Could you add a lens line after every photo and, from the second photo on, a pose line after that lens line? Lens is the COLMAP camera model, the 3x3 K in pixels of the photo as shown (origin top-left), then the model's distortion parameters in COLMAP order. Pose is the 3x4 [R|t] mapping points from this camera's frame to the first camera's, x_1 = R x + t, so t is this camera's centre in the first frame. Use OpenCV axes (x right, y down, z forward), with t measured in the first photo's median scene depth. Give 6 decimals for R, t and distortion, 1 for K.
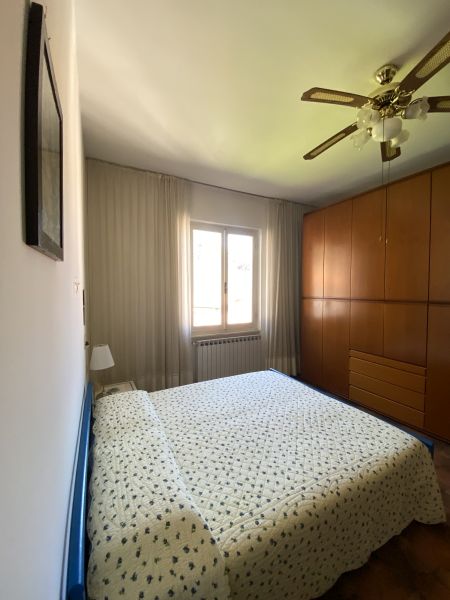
lens RADIAL K [[243.1, 0, 219.4], [0, 243.1, 300.3], [0, 0, 1]] dist [0.003160, -0.011914]
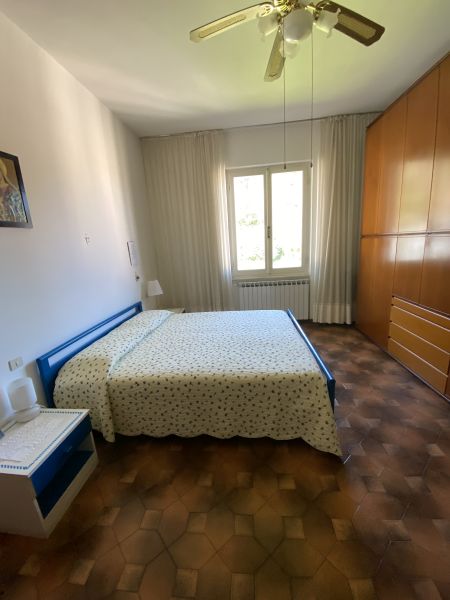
lens RADIAL K [[243.1, 0, 219.4], [0, 243.1, 300.8], [0, 0, 1]] dist [0.003160, -0.011914]
pose [[0.842486, 0.066588, -0.534587, 0.615023], [0.040396, 0.981729, 0.185947, 0.049394], [0.537202, -0.178253, 0.824403, -0.003156]]
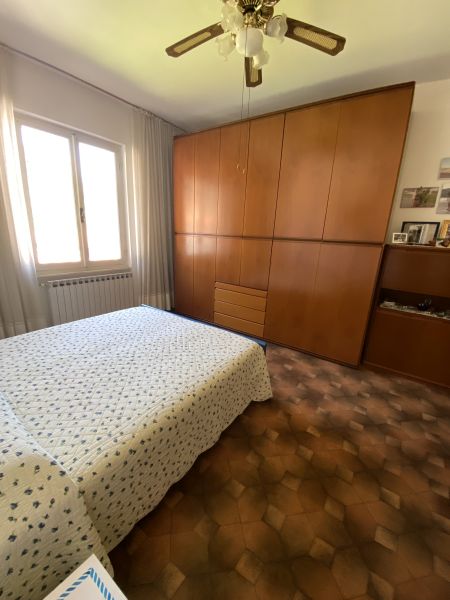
lens RADIAL K [[244.3, 0, 222.0], [0, 244.3, 301.0], [0, 0, 1]] dist [0.008417, -0.013817]
pose [[0.882026, -0.085075, 0.463457, 0.050254], [-0.024850, 0.973799, 0.226048, 0.045860], [-0.470545, -0.210897, 0.856802, 0.016935]]
